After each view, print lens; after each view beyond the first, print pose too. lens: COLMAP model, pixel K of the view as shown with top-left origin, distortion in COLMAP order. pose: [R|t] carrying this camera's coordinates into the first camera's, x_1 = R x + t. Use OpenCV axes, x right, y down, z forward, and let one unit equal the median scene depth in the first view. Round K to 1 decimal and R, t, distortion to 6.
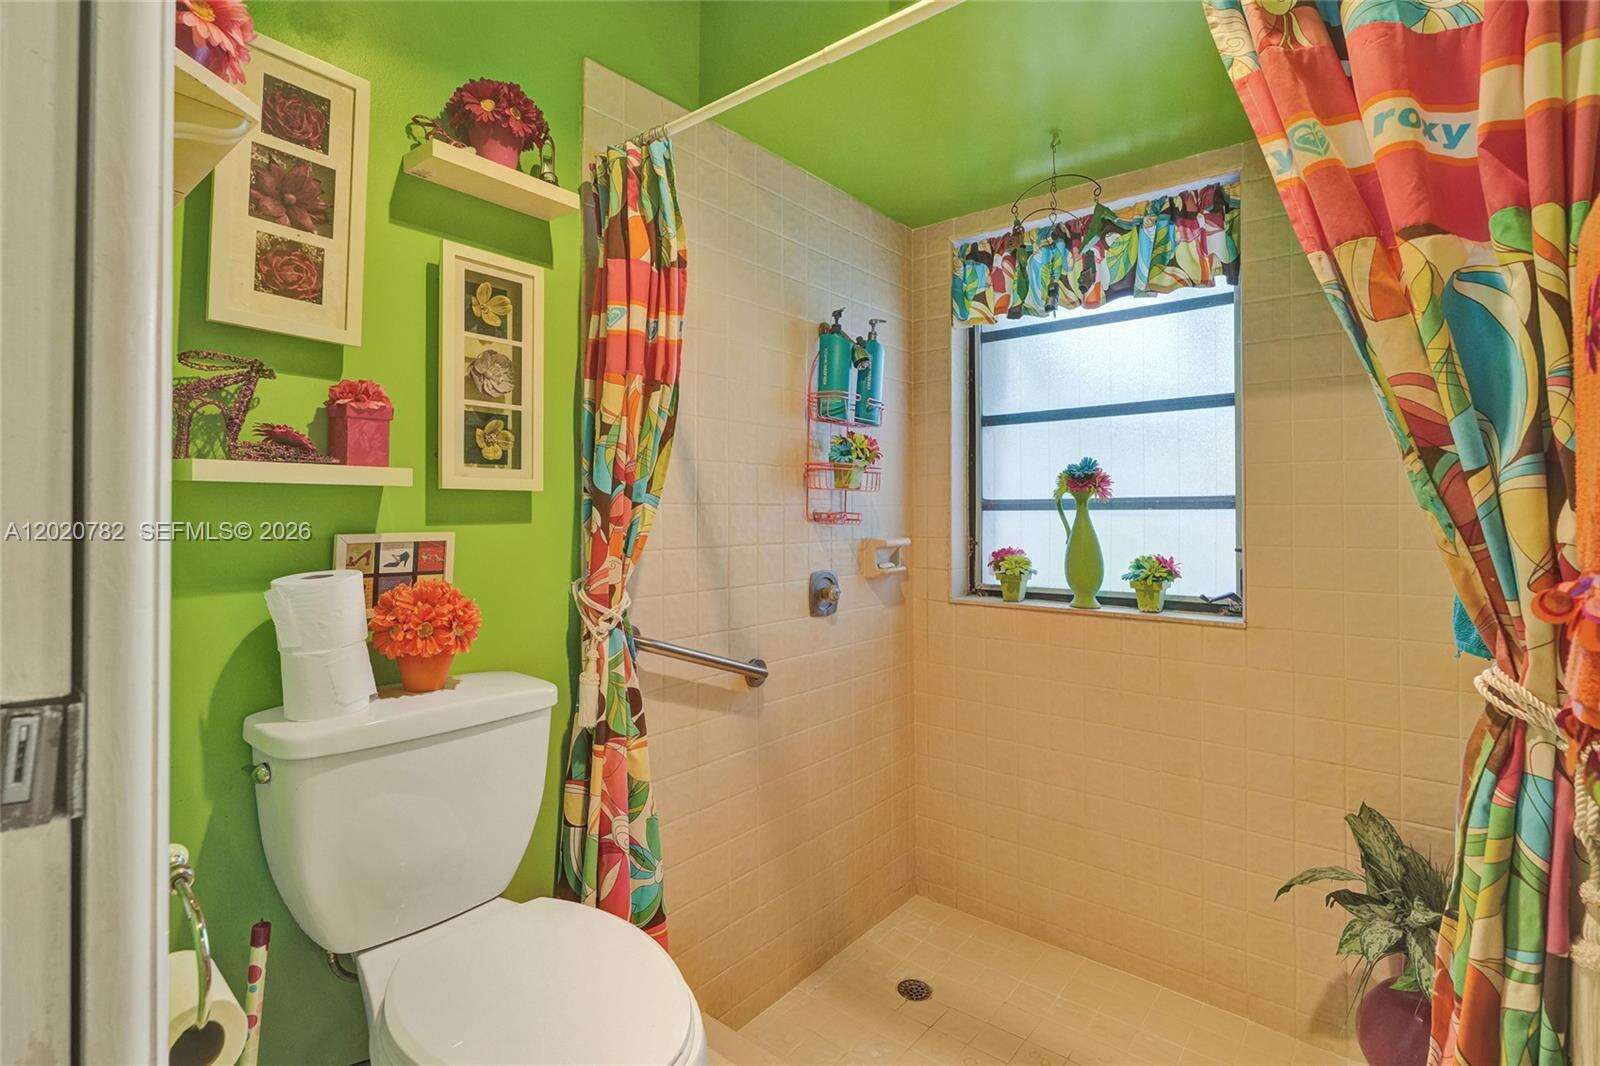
lens RADIAL K [[751.4, 0, 814.9], [0, 751.4, 507.7], [0, 0, 1]] dist [-0.004228, -0.000018]
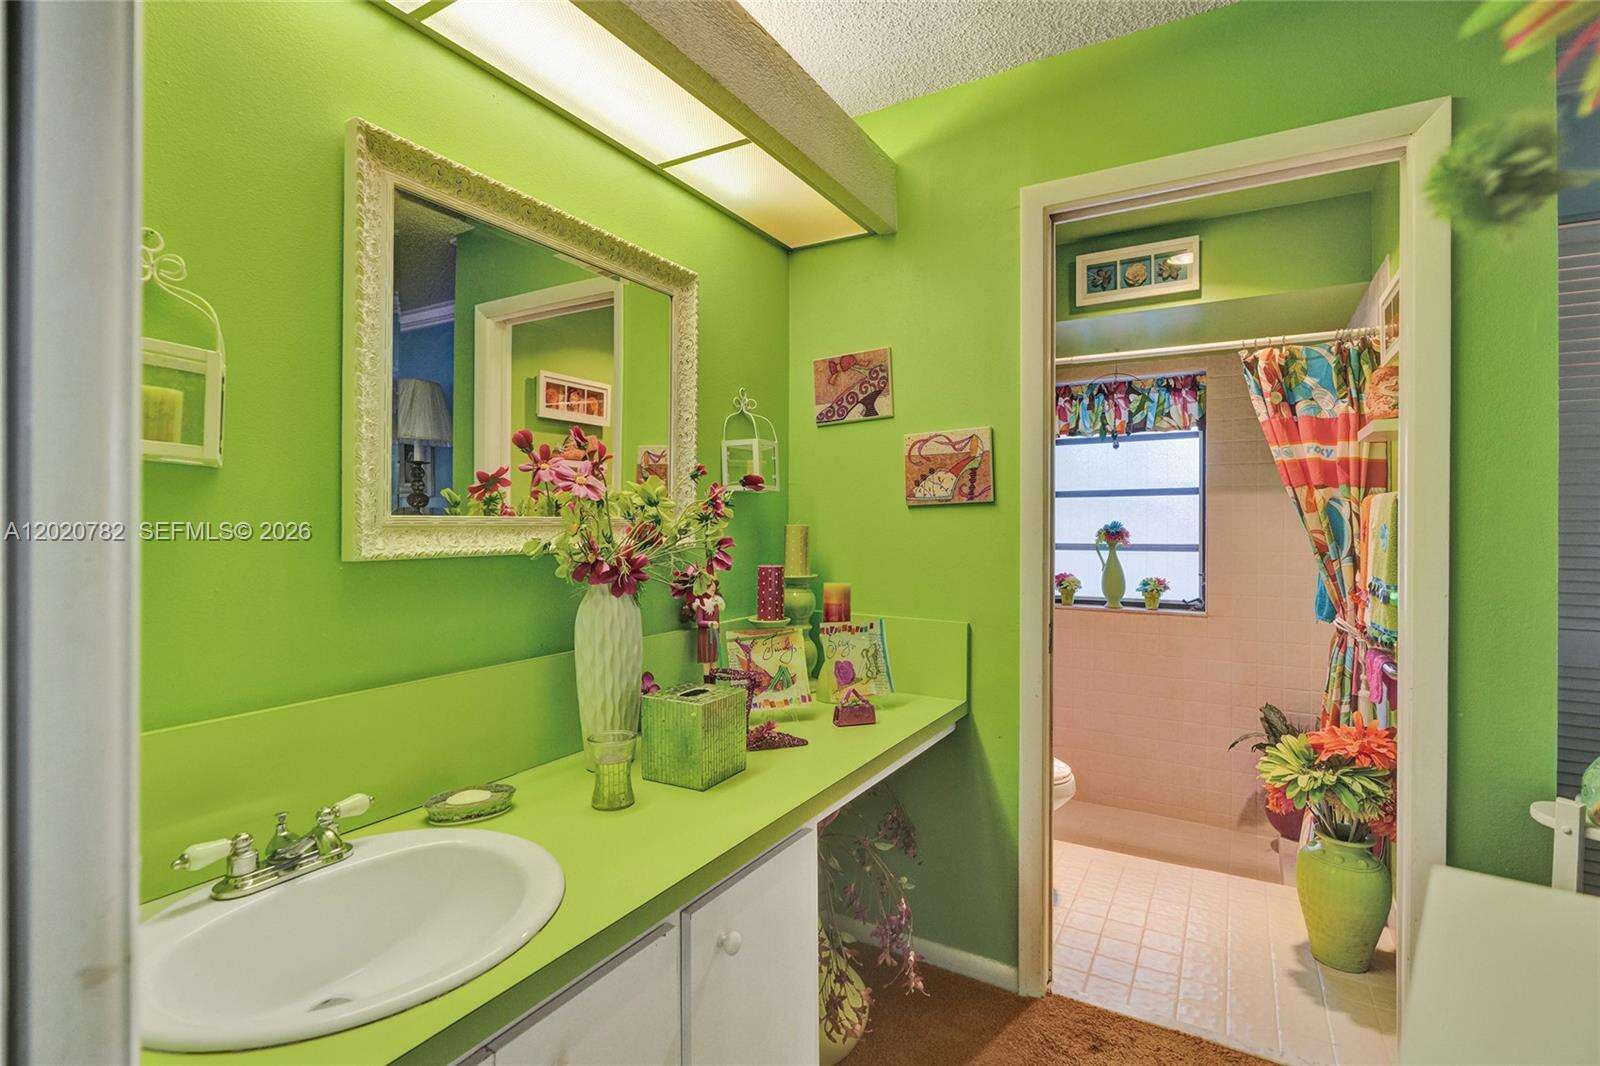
lens RADIAL K [[751.4, 0, 807.0], [0, 751.4, 528.4], [0, 0, 1]] dist [-0.004228, -0.000018]
pose [[0.988371, 0.002791, 0.152036, -0.662494], [-0.004503, 0.999930, 0.010917, -0.071970], [-0.151995, -0.011474, 0.988315, -0.660846]]
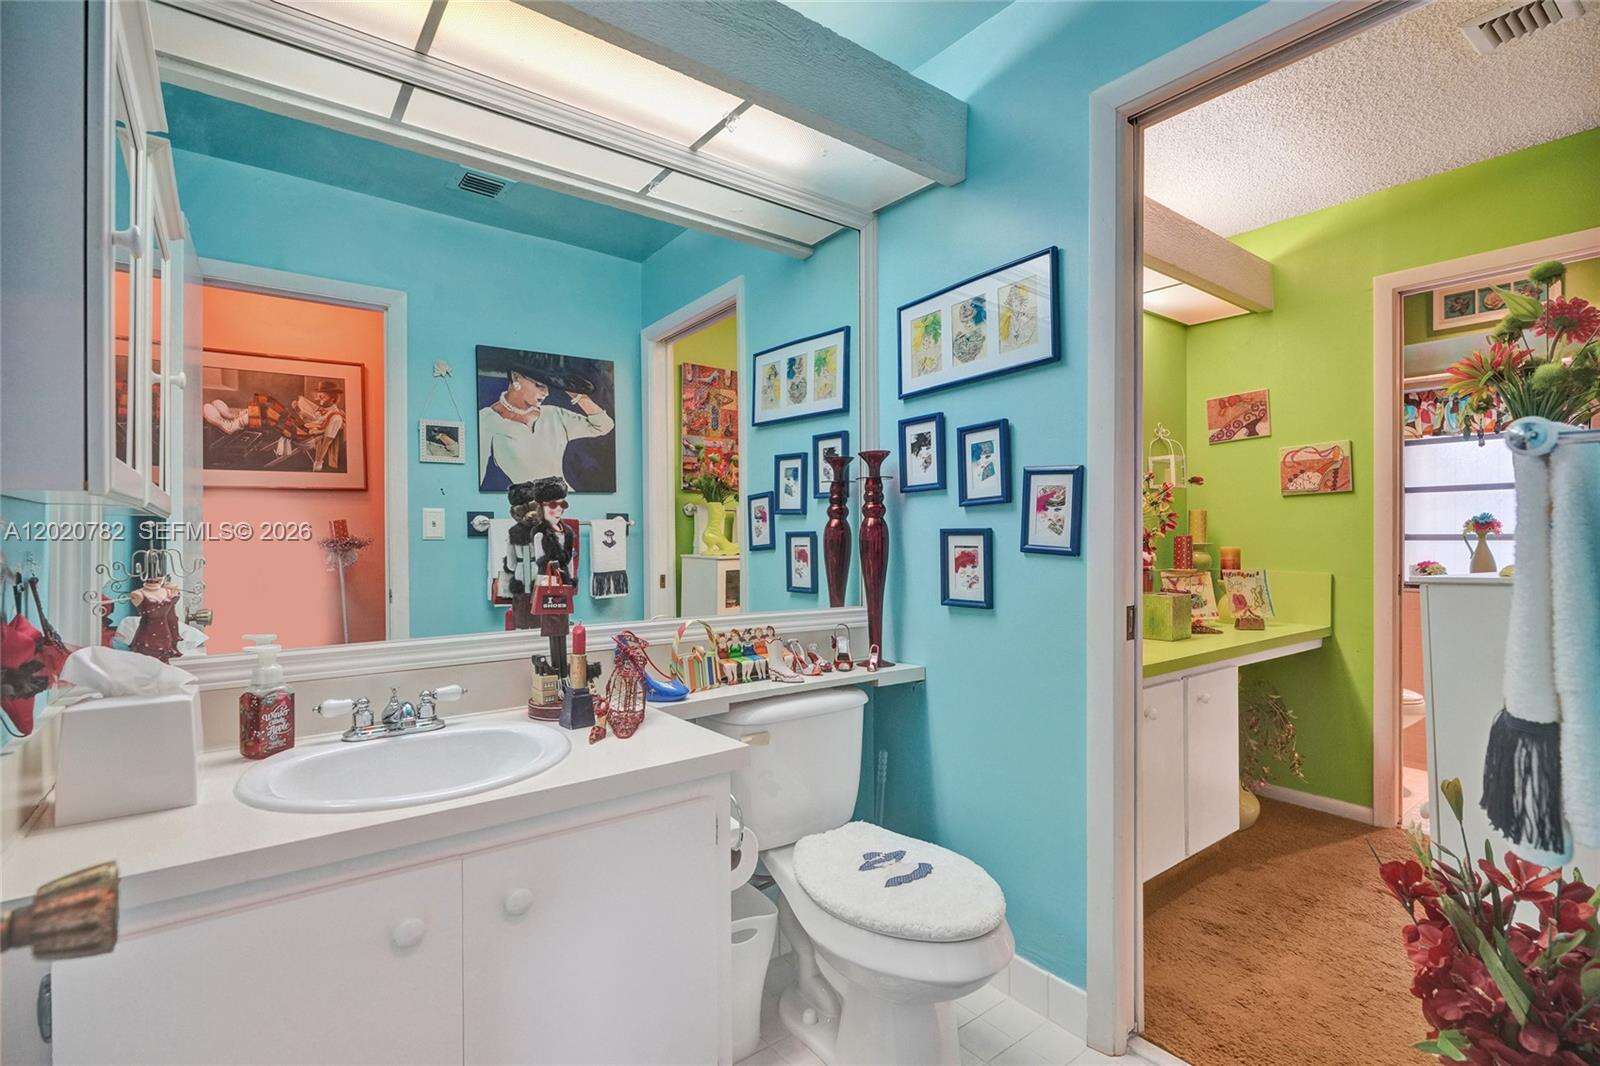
lens RADIAL K [[751.4, 0, 803.5], [0, 751.4, 539.6], [0, 0, 1]] dist [-0.004228, -0.000018]
pose [[0.973125, 0.000929, -0.230275, -0.947242], [0.001542, 0.999943, 0.010553, -0.023856], [0.230272, -0.010624, 0.973068, -1.327304]]
